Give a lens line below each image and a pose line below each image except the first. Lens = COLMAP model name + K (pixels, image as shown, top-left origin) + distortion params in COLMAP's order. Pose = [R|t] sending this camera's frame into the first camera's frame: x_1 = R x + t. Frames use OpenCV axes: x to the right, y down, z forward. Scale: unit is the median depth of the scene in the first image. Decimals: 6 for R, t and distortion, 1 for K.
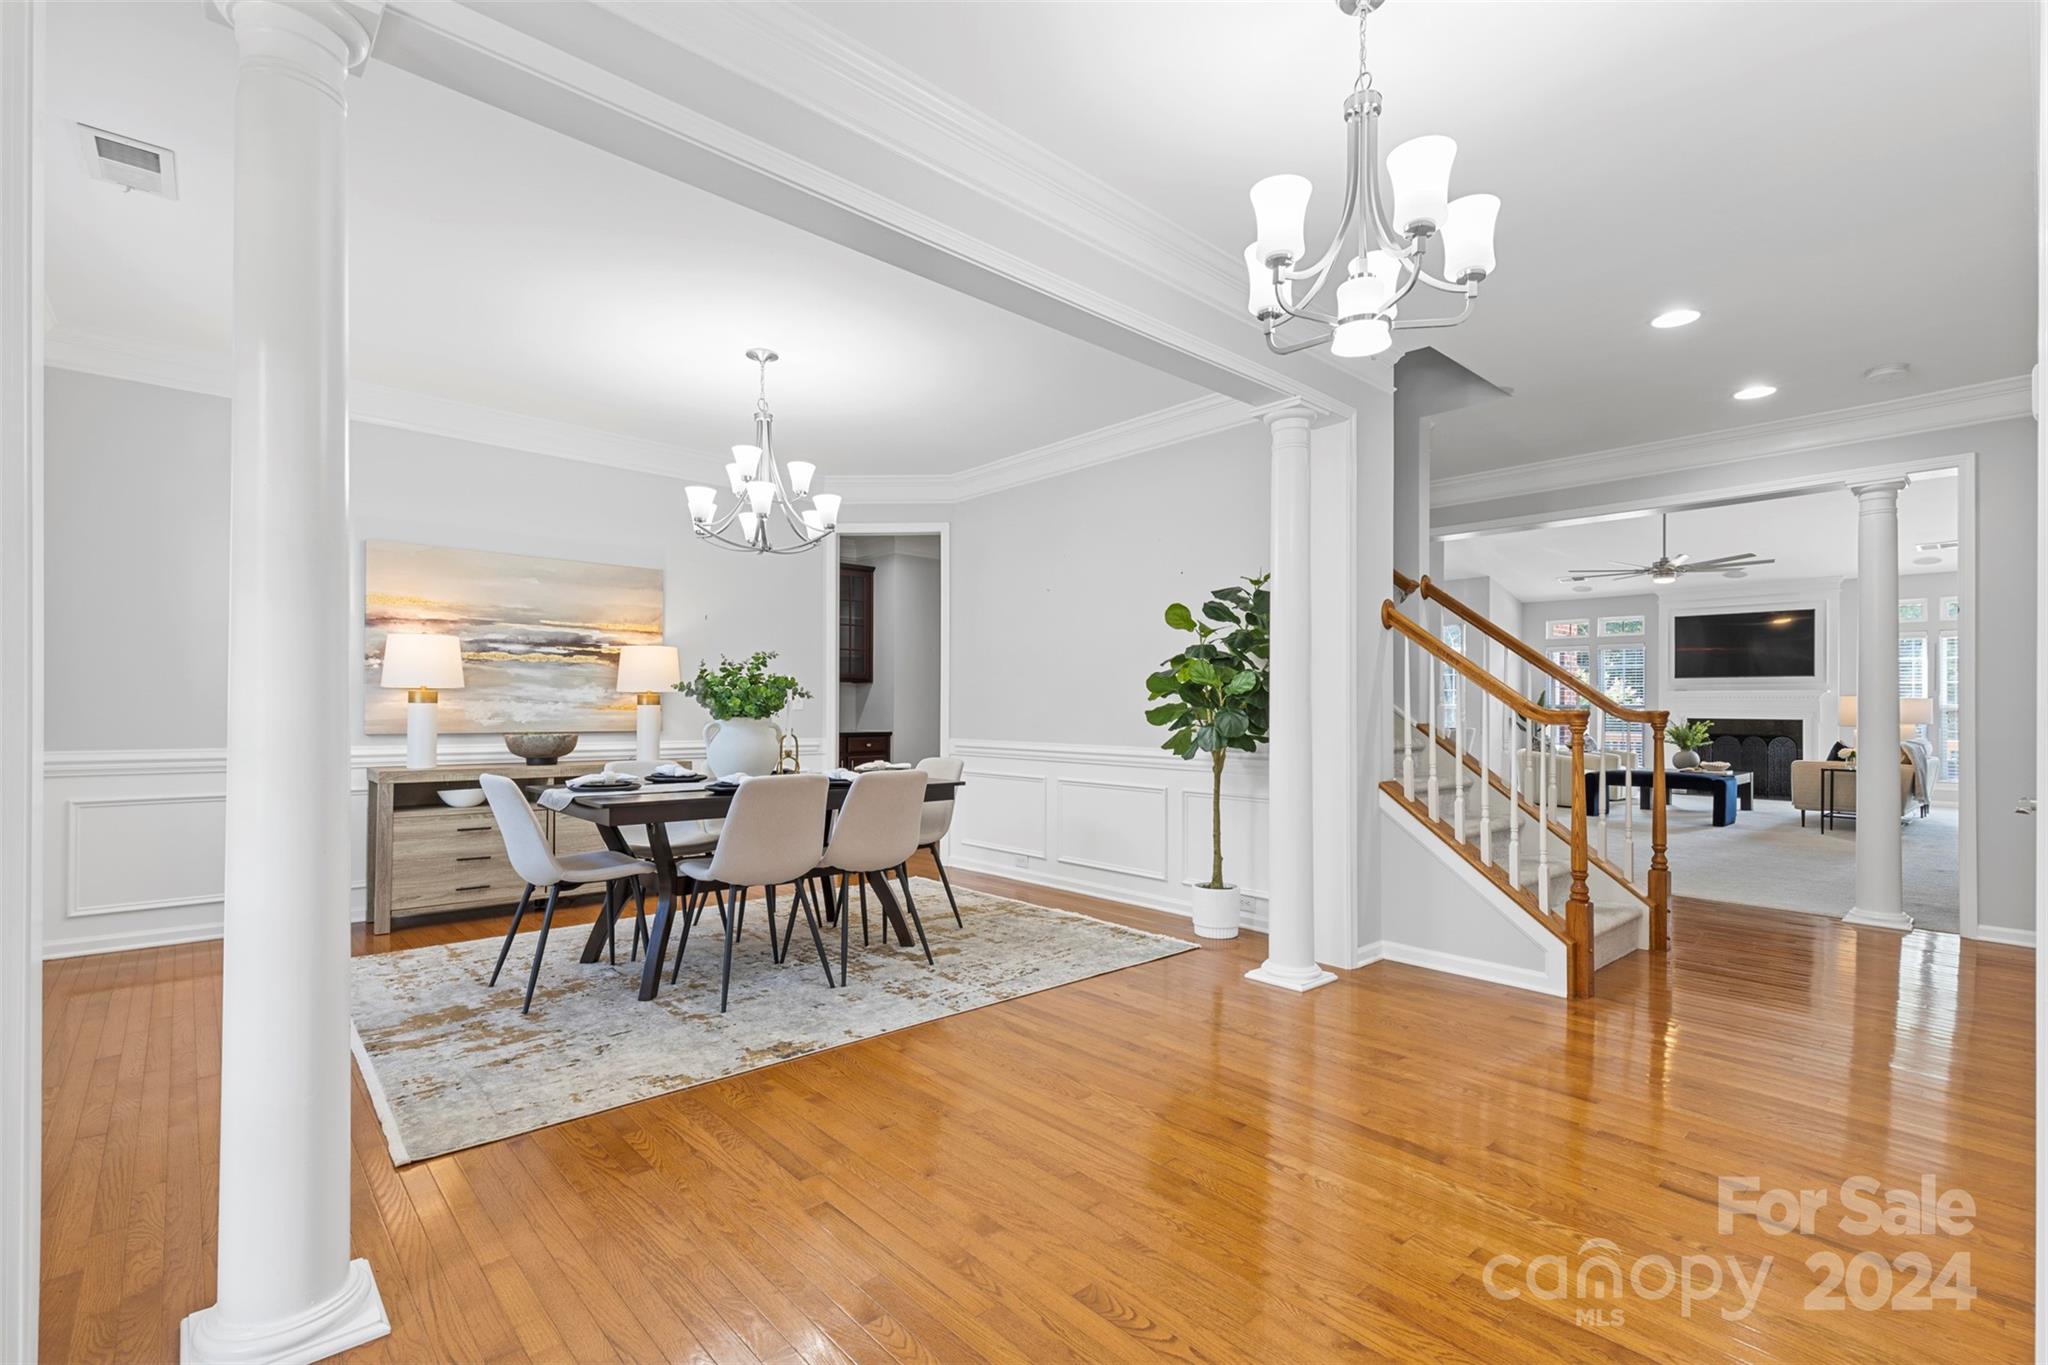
lens RADIAL K [[922.0, 0, 1025.4], [0, 922.0, 701.4], [0, 0, 1]] dist [0.003064, -0.000075]
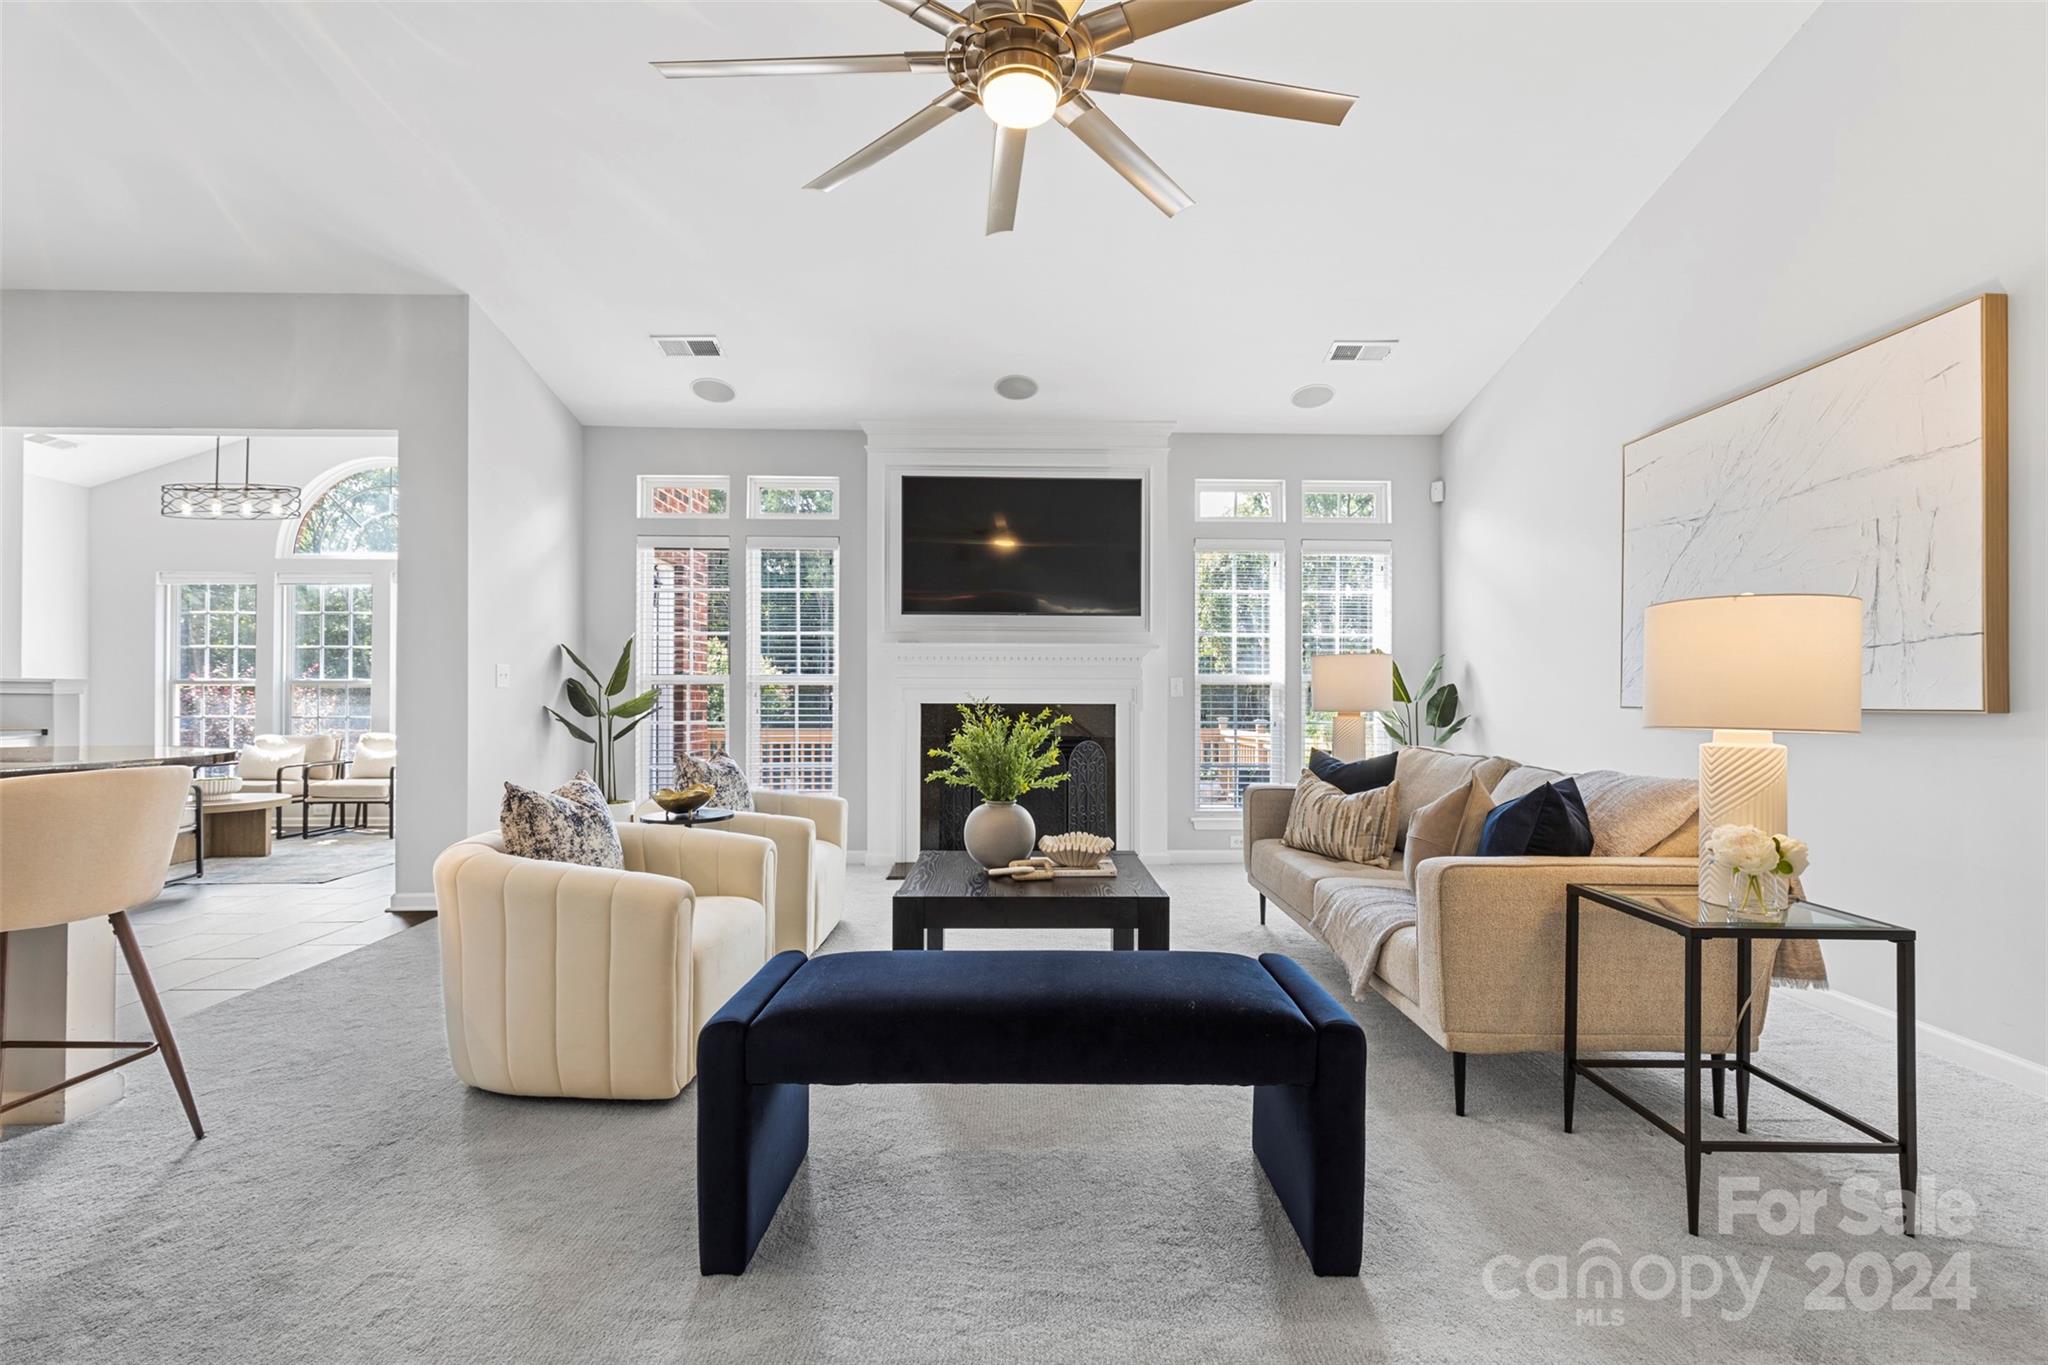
lens RADIAL K [[929.6, 0, 1027.2], [0, 929.6, 689.8], [0, 0, 1]] dist [0.002267, 0.000142]
pose [[0.650098, 0.001357, 0.759849, 0.439939], [-0.005064, 0.999984, 0.002546, 0.011452], [-0.759834, -0.005503, 0.650094, 0.724584]]
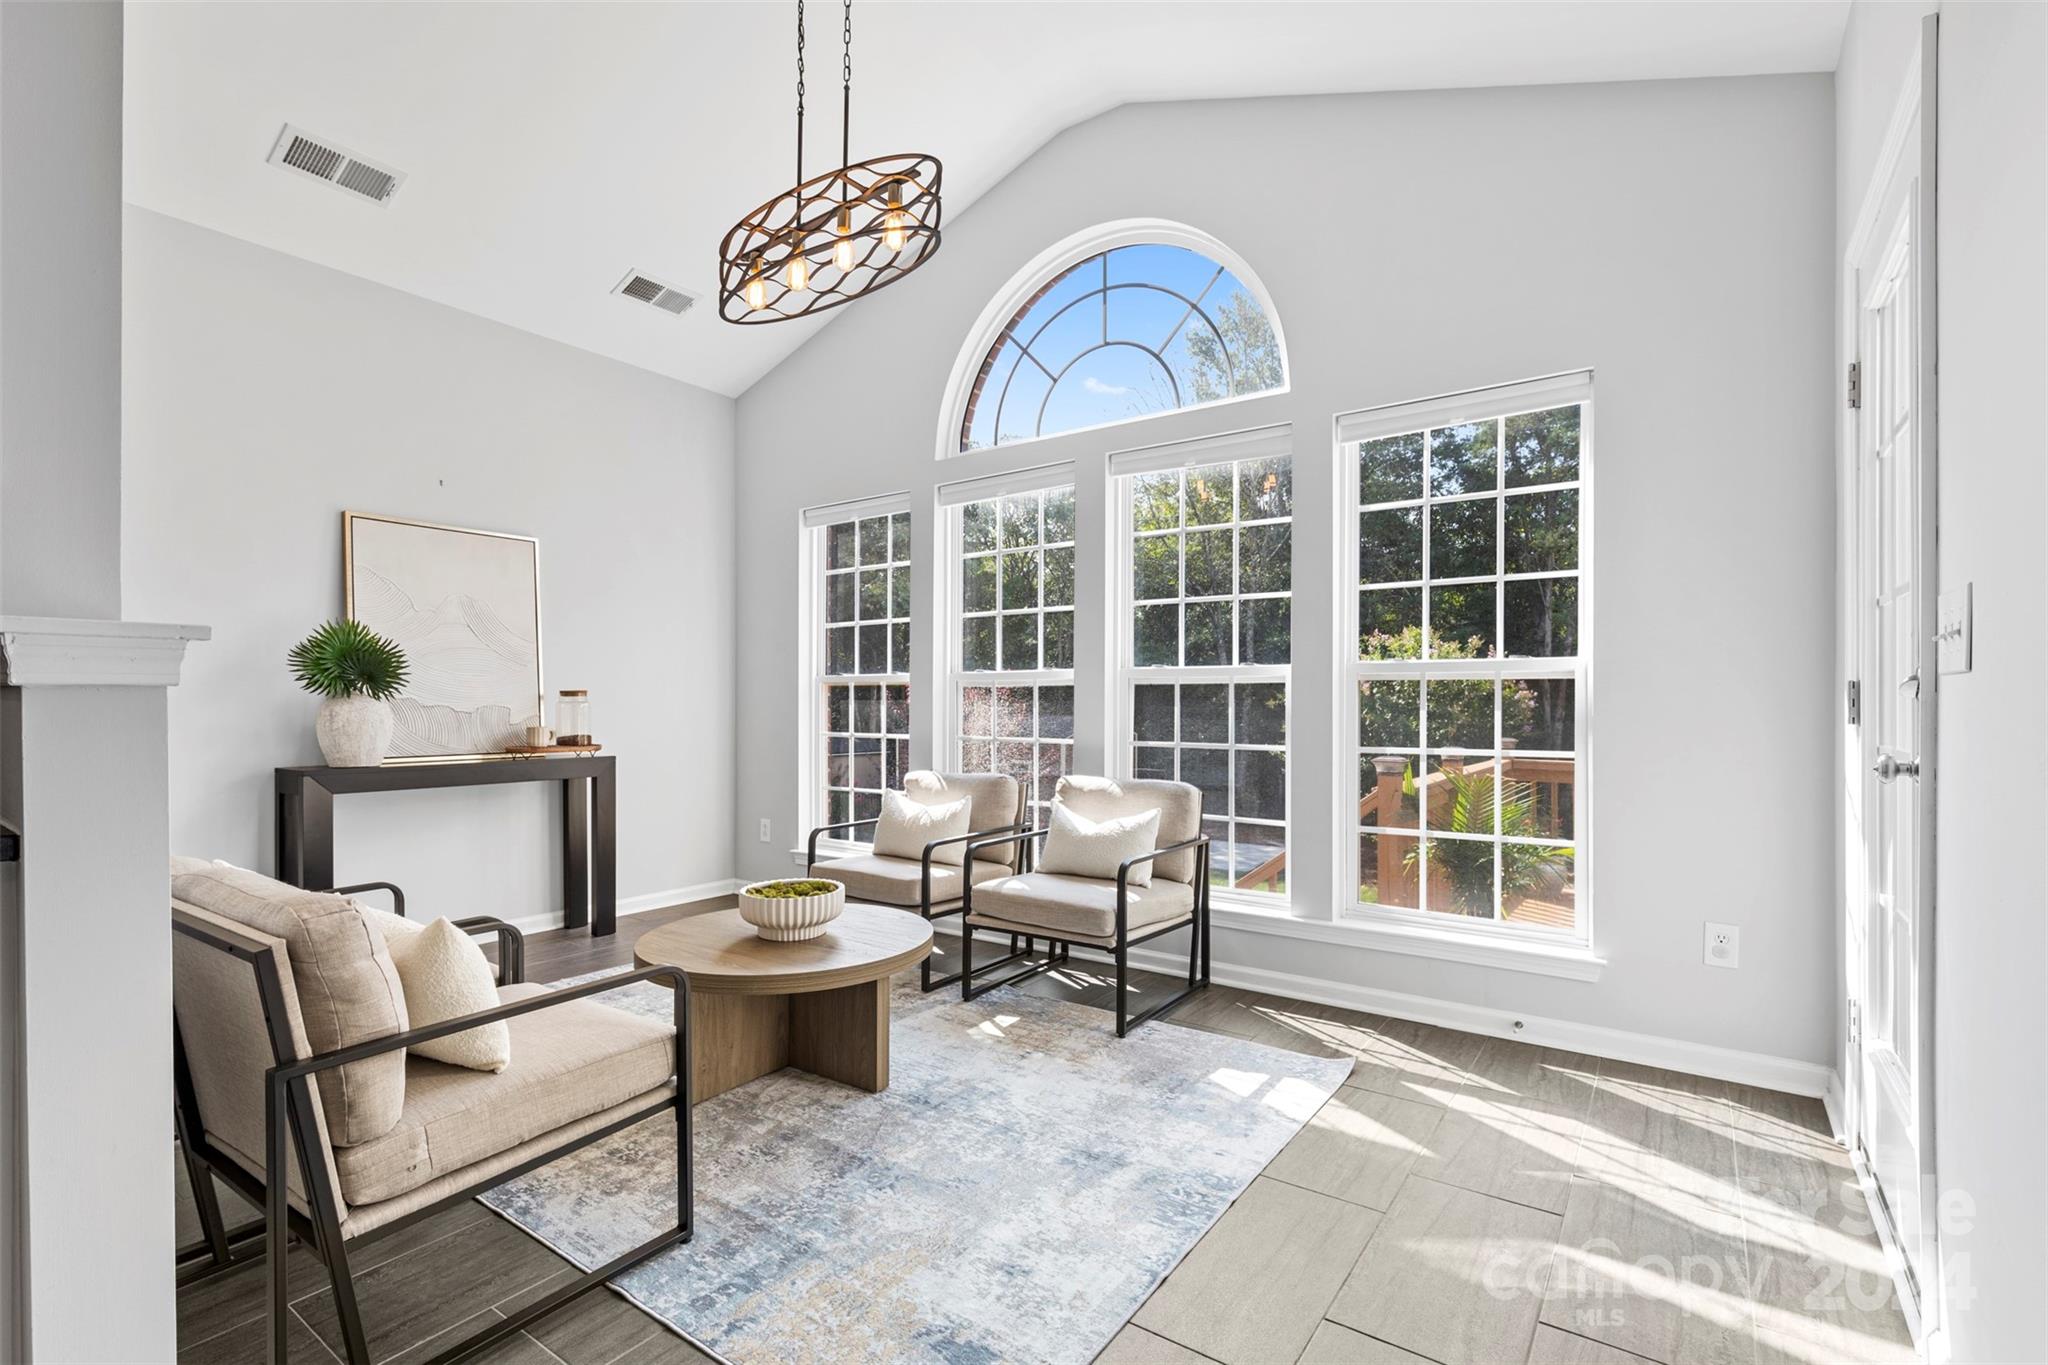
lens RADIAL K [[922.0, 0, 1025.4], [0, 922.0, 701.4], [0, 0, 1]] dist [0.003064, -0.000075]
pose [[0.975120, 0.002375, 0.221665, 0.523263], [-0.003961, 0.999970, 0.006715, 0.016169], [-0.221642, -0.007426, 0.975100, 1.080394]]
